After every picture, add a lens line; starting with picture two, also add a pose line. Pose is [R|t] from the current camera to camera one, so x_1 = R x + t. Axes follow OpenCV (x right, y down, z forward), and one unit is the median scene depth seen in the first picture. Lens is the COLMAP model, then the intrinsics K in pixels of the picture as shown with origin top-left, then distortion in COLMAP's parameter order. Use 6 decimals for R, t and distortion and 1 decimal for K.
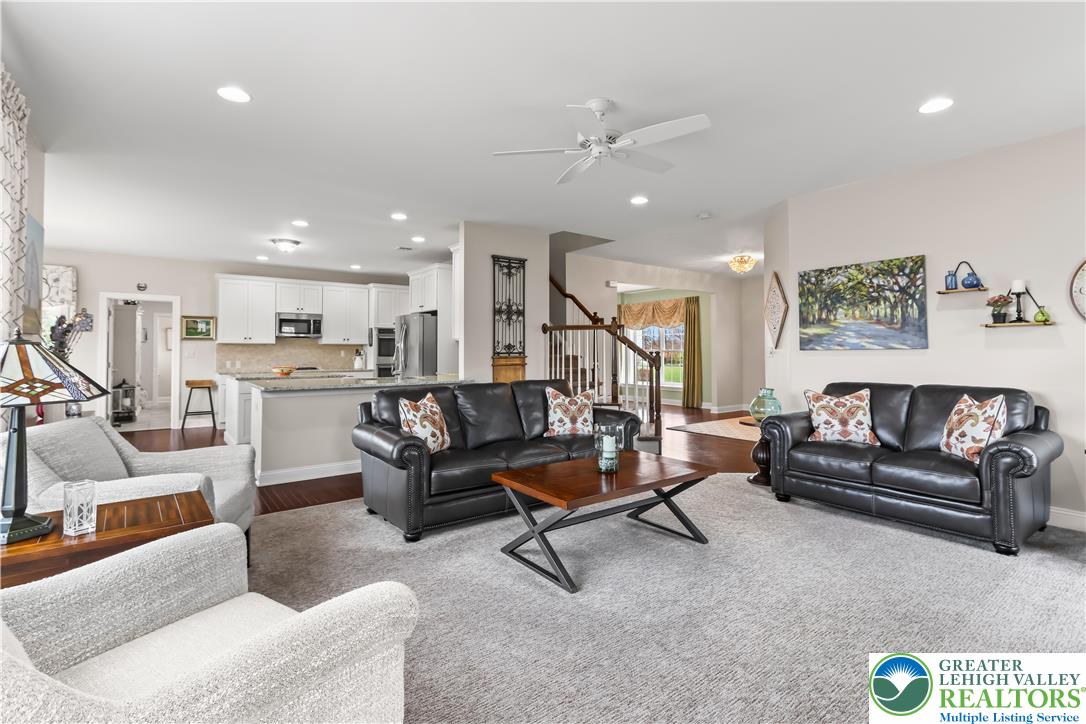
lens RADIAL K [[506.1, 0, 534.8], [0, 506.1, 336.3], [0, 0, 1]] dist [0.001829, 0.002749]
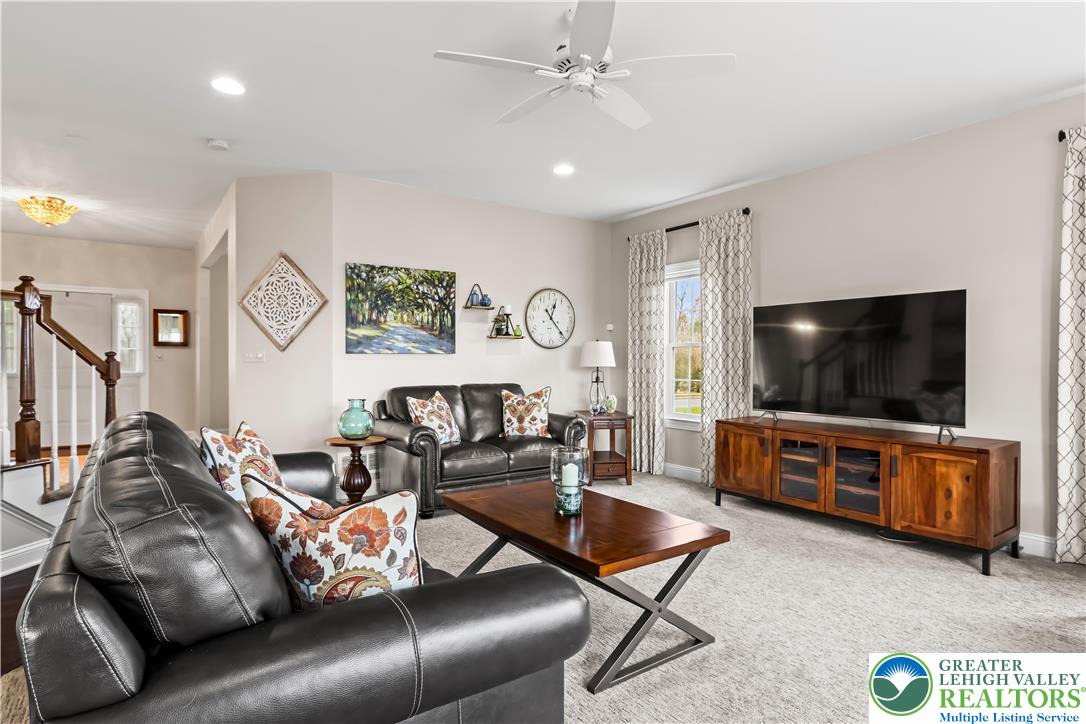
lens RADIAL K [[567.2, 0, 539.1], [0, 567.2, 358.5], [0, 0, 1]] dist [-0.006291, 0.001115]
pose [[0.025724, 0.004413, 0.999659, -0.298629], [-0.035829, 0.999352, -0.003490, 0.018944], [-0.999027, -0.035727, 0.025866, 0.442650]]
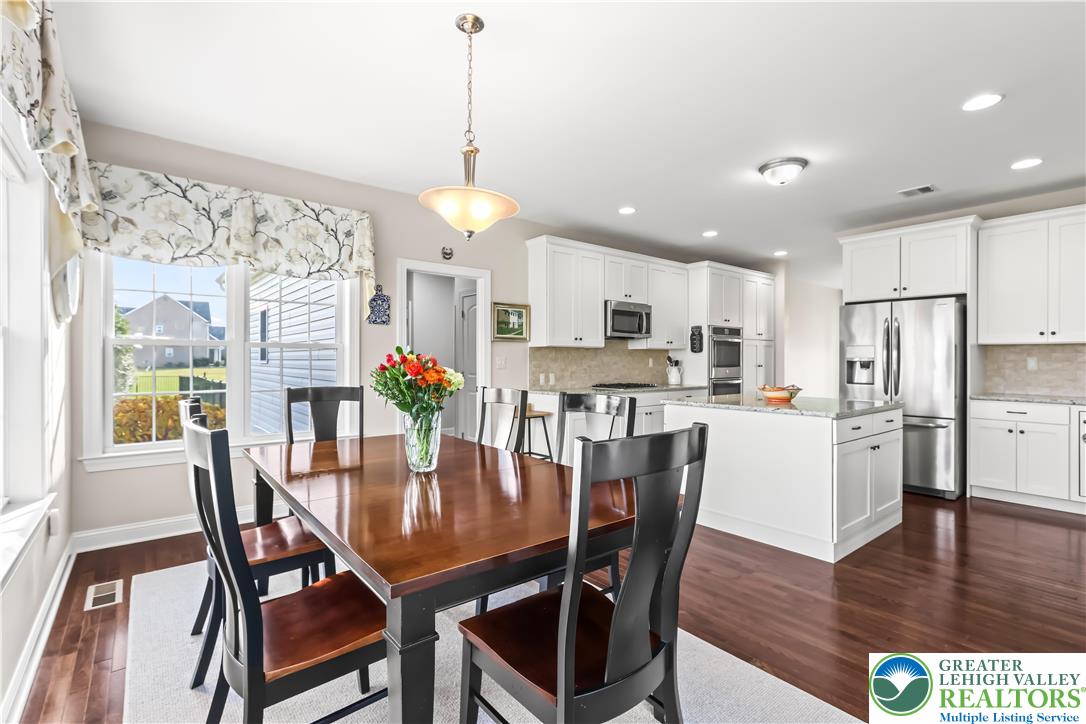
lens RADIAL K [[506.1, 0, 537.5], [0, 506.1, 359.6], [0, 0, 1]] dist [0.001829, 0.002749]
pose [[0.999491, 0.005349, 0.031462, -0.756318], [-0.006339, 0.999486, 0.031430, 0.012131], [-0.031278, -0.031613, 0.999011, 0.420346]]
